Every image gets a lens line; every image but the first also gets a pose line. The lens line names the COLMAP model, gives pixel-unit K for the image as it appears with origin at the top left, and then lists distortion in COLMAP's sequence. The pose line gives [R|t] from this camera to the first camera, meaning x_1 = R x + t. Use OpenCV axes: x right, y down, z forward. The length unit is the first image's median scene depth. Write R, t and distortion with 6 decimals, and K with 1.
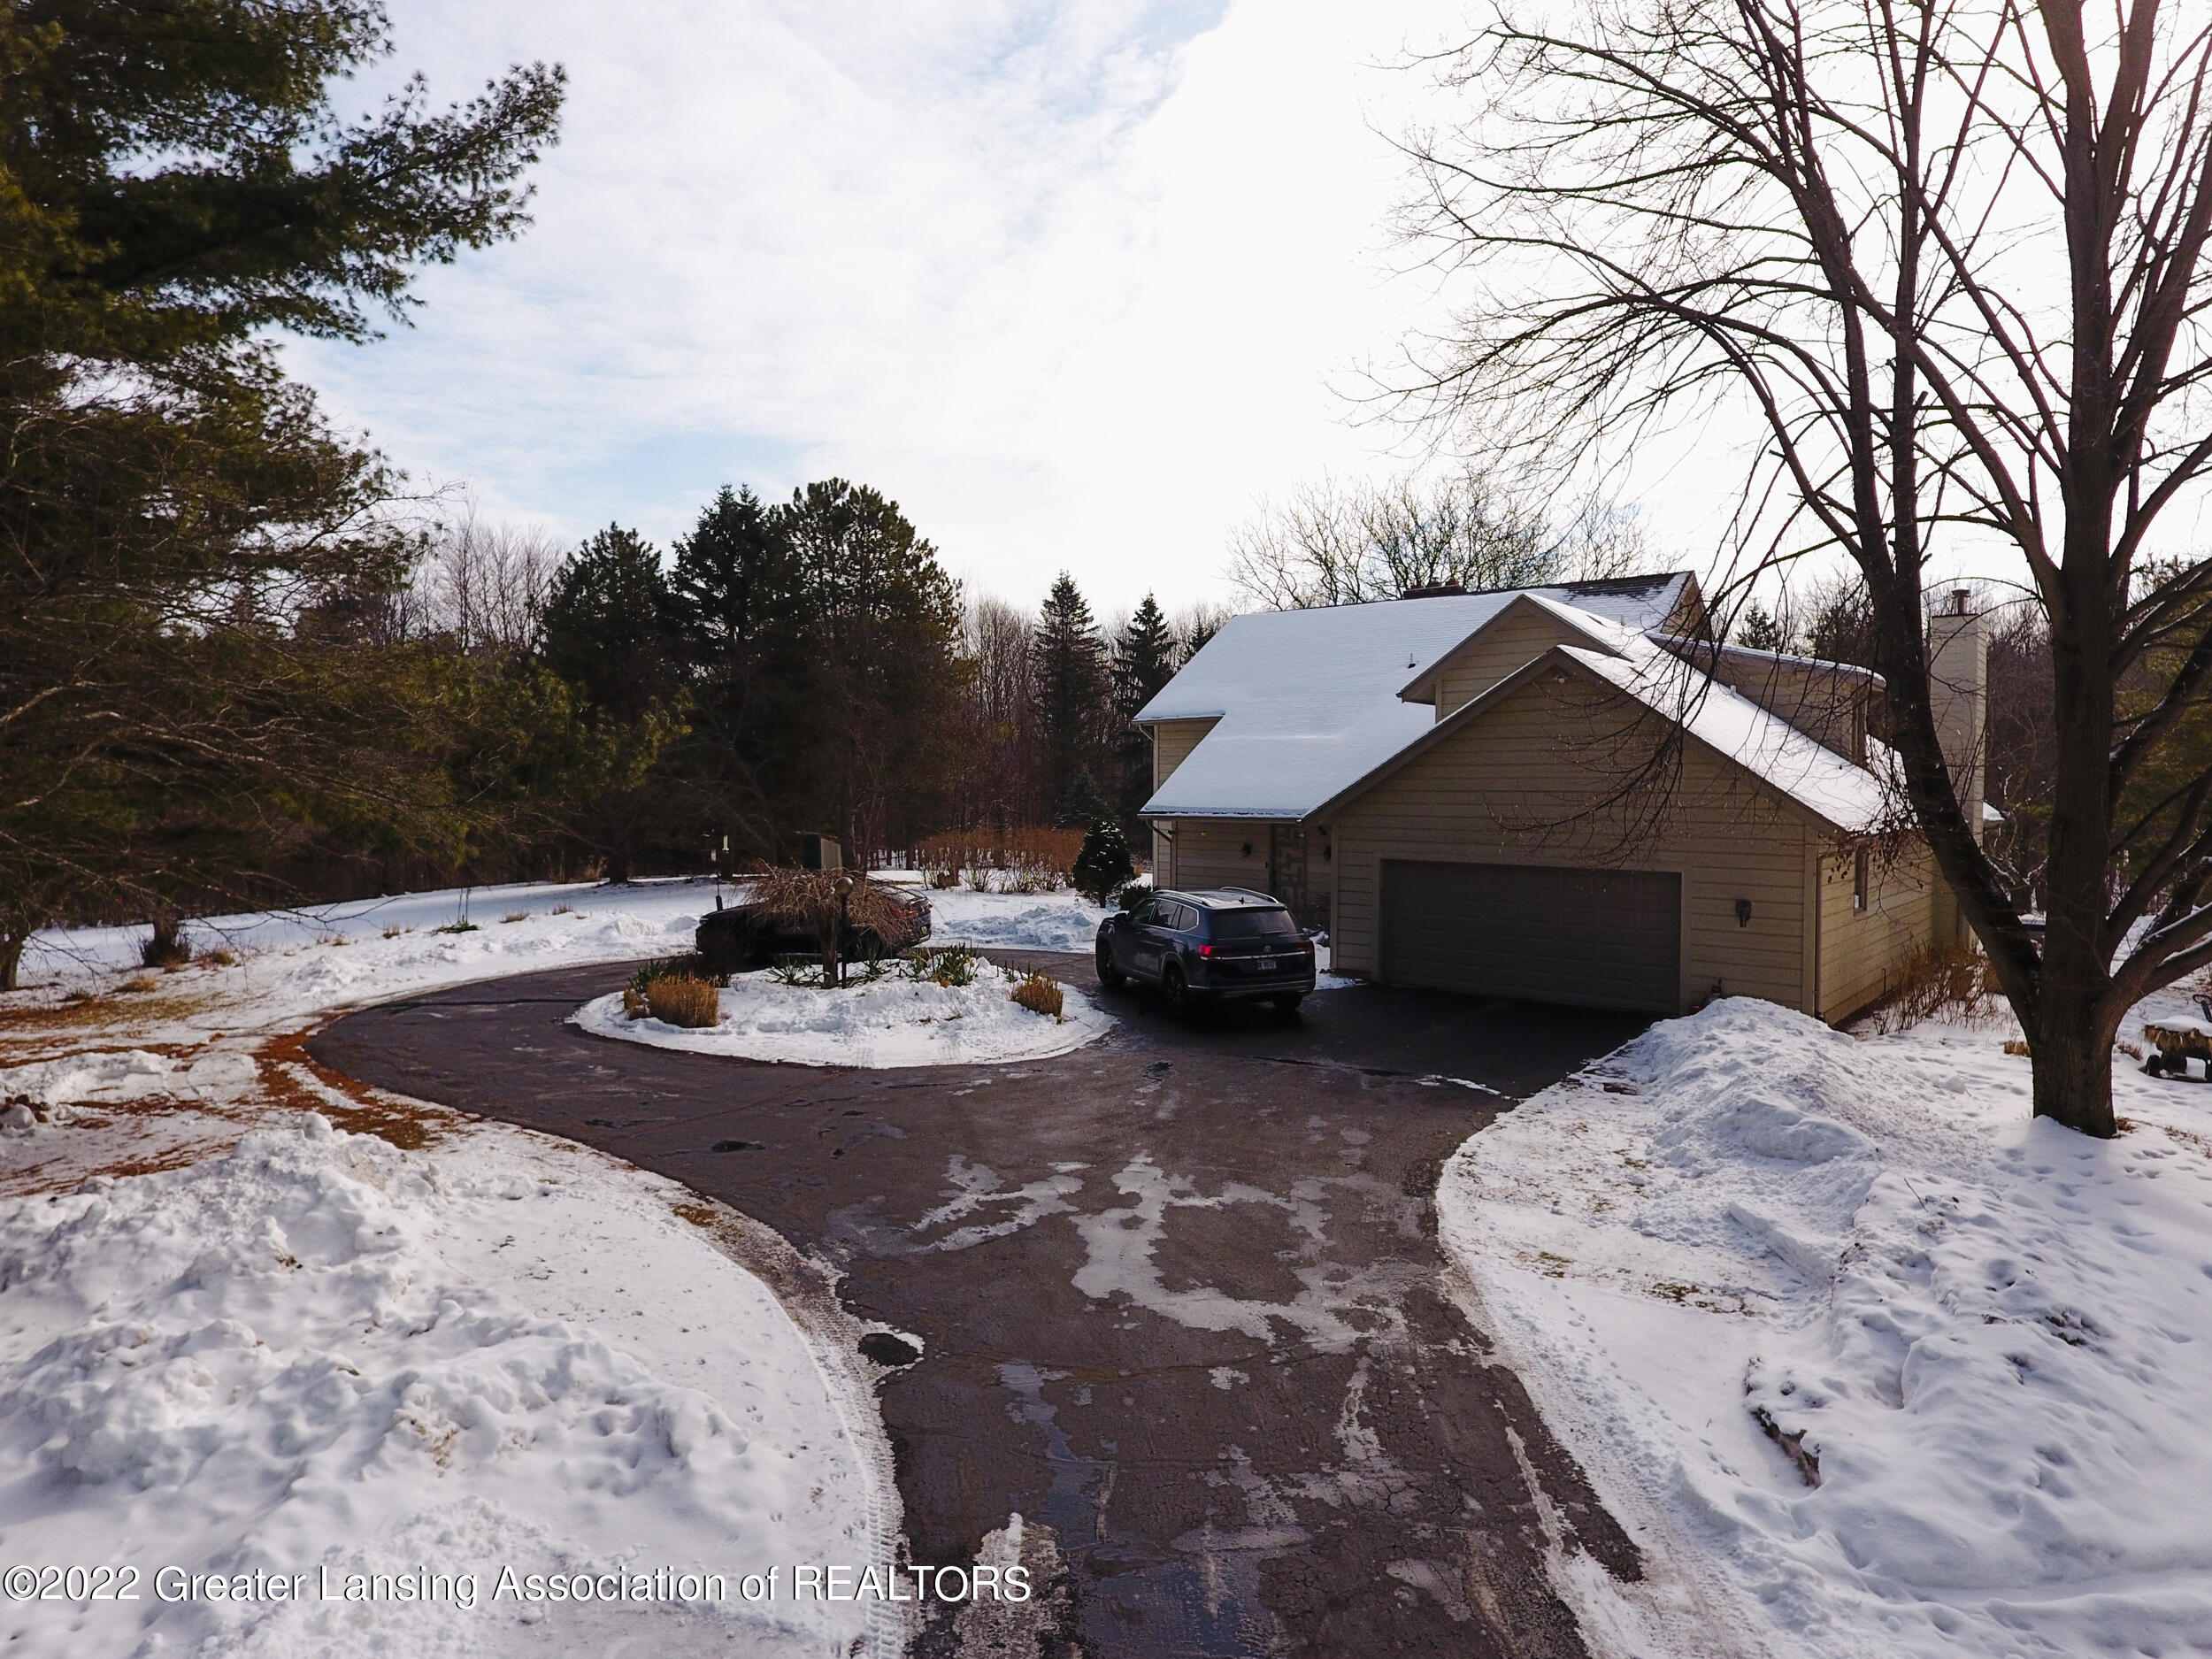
lens RADIAL K [[1282.5, 0, 1075.7], [0, 1282.5, 822.4], [0, 0, 1]] dist [-0.005949, 0.000341]
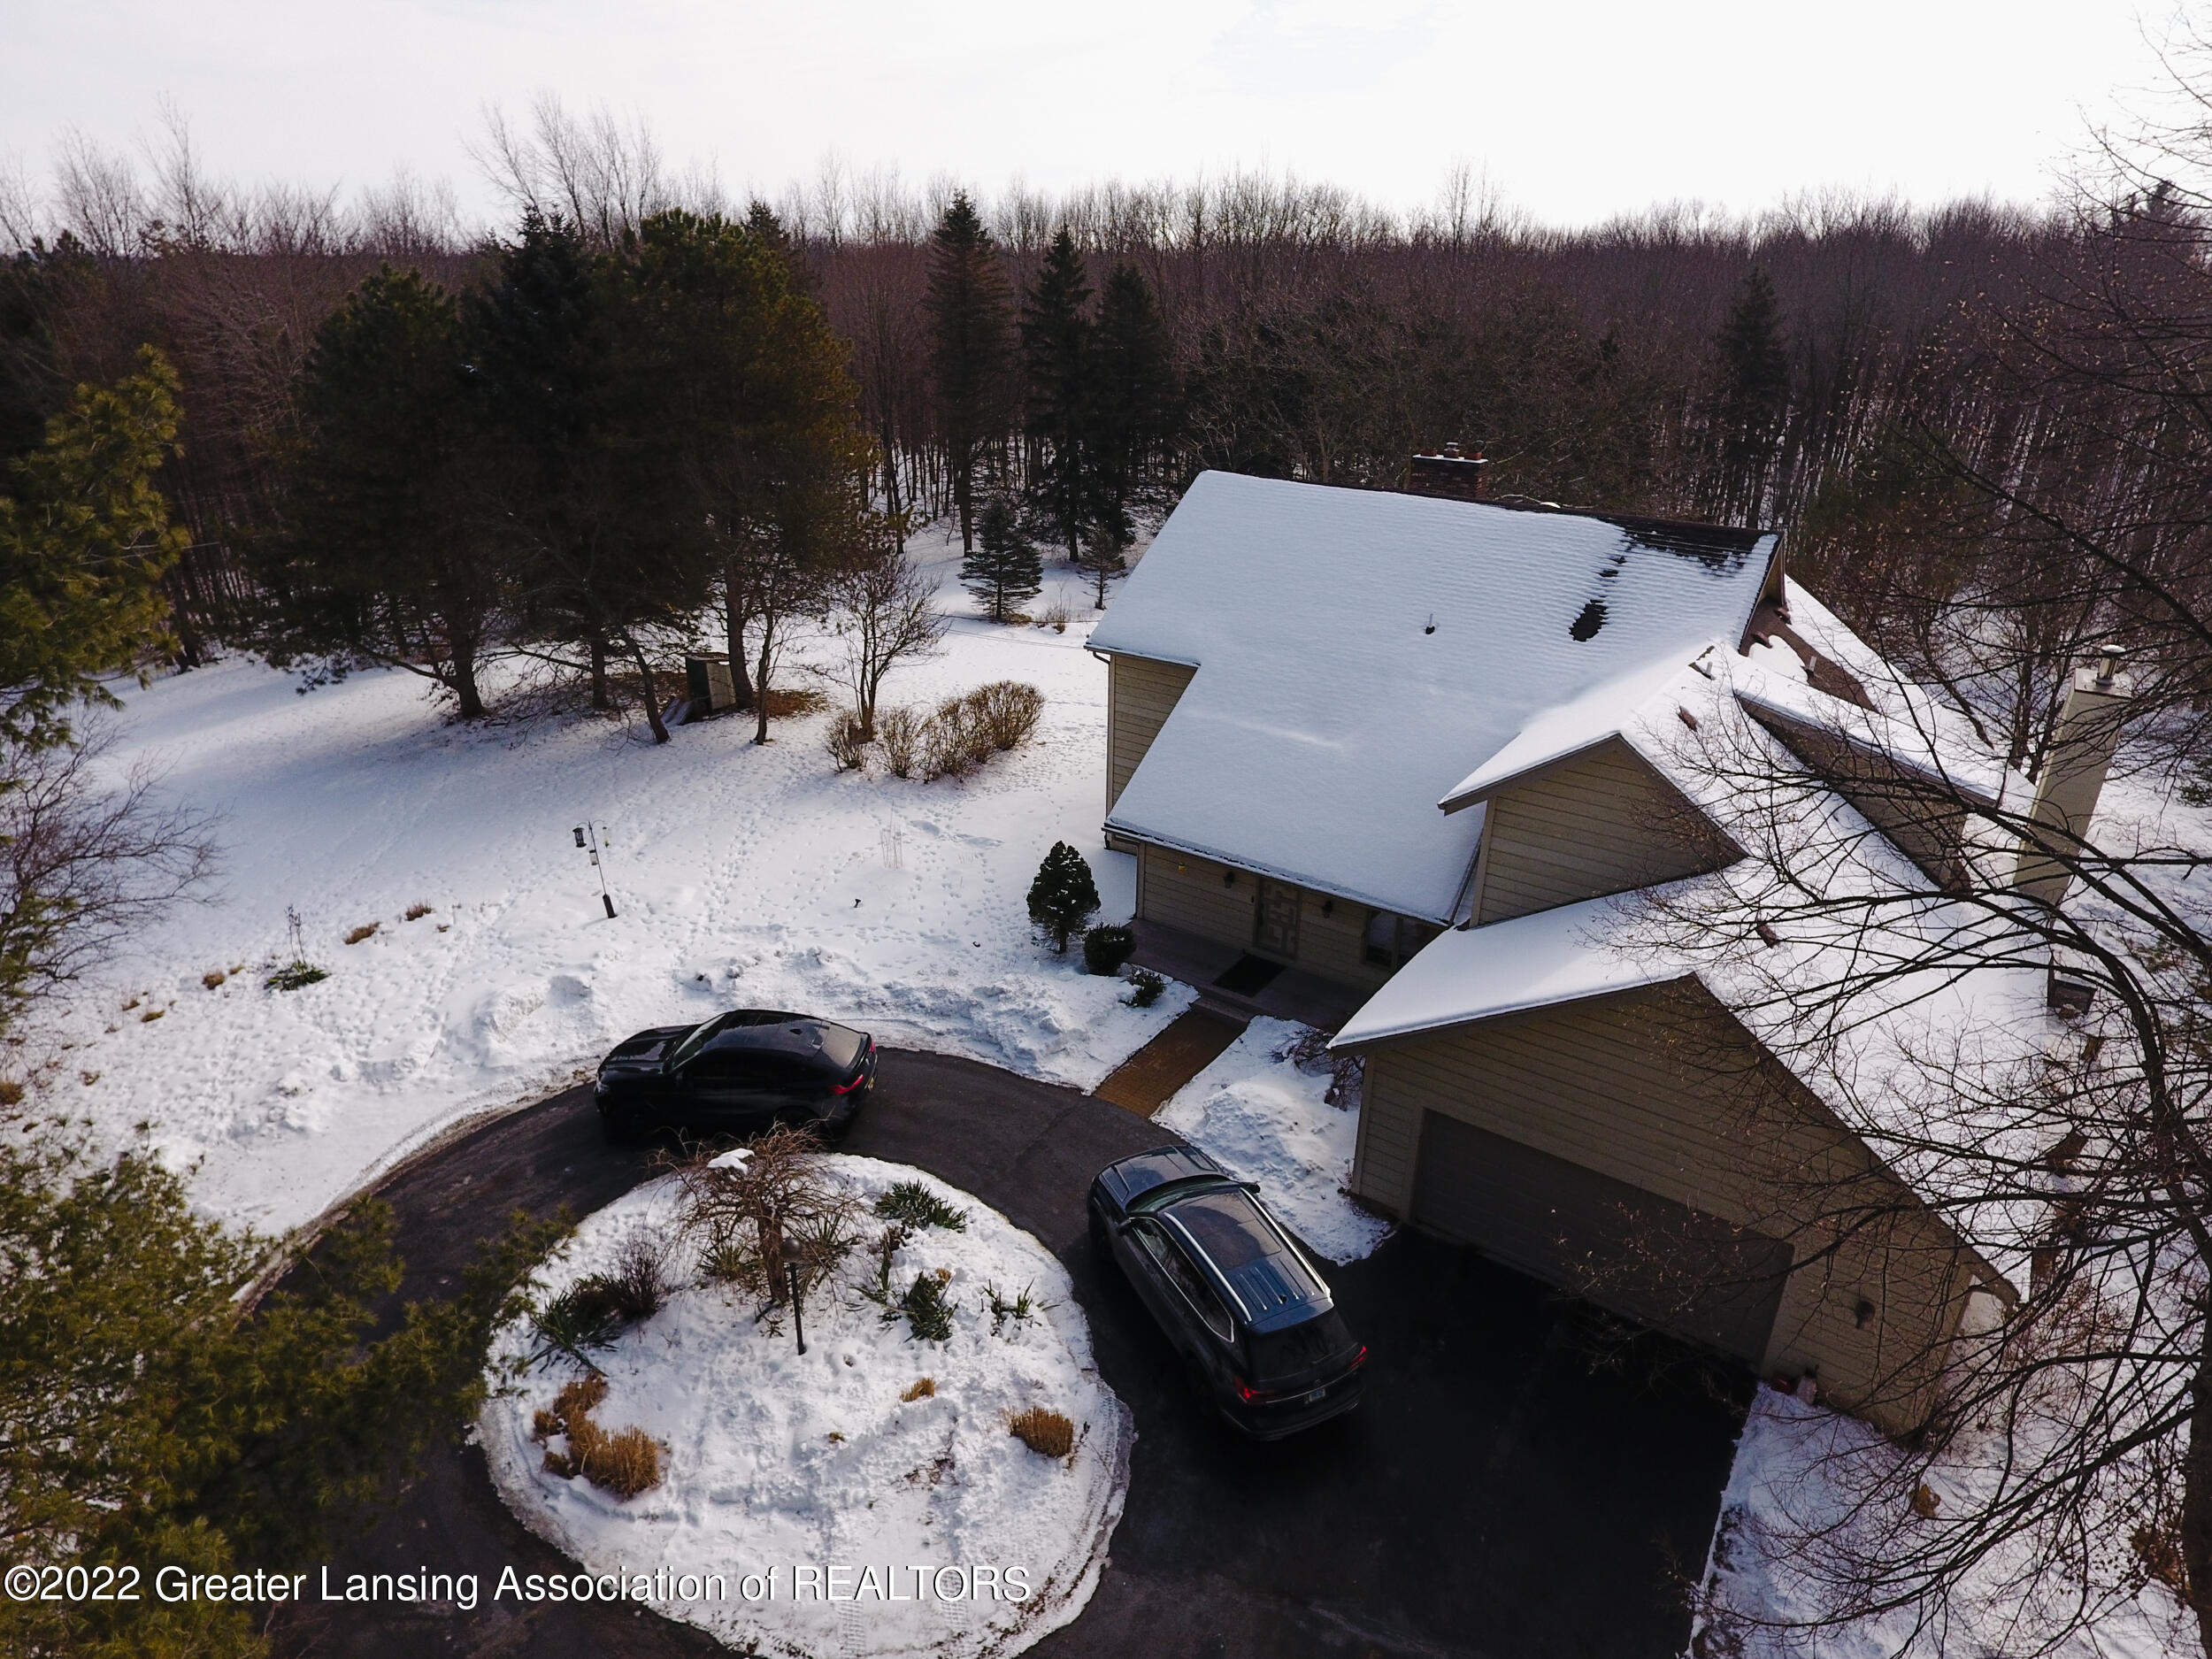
lens RADIAL K [[1282.5, 0, 1075.7], [0, 1282.5, 822.4], [0, 0, 1]] dist [-0.005949, 0.000341]
pose [[0.996111, -0.031678, 0.082218, -0.043098], [-0.000960, 0.929175, 0.369638, -0.360747], [-0.088105, -0.368280, 0.925531, 0.242039]]
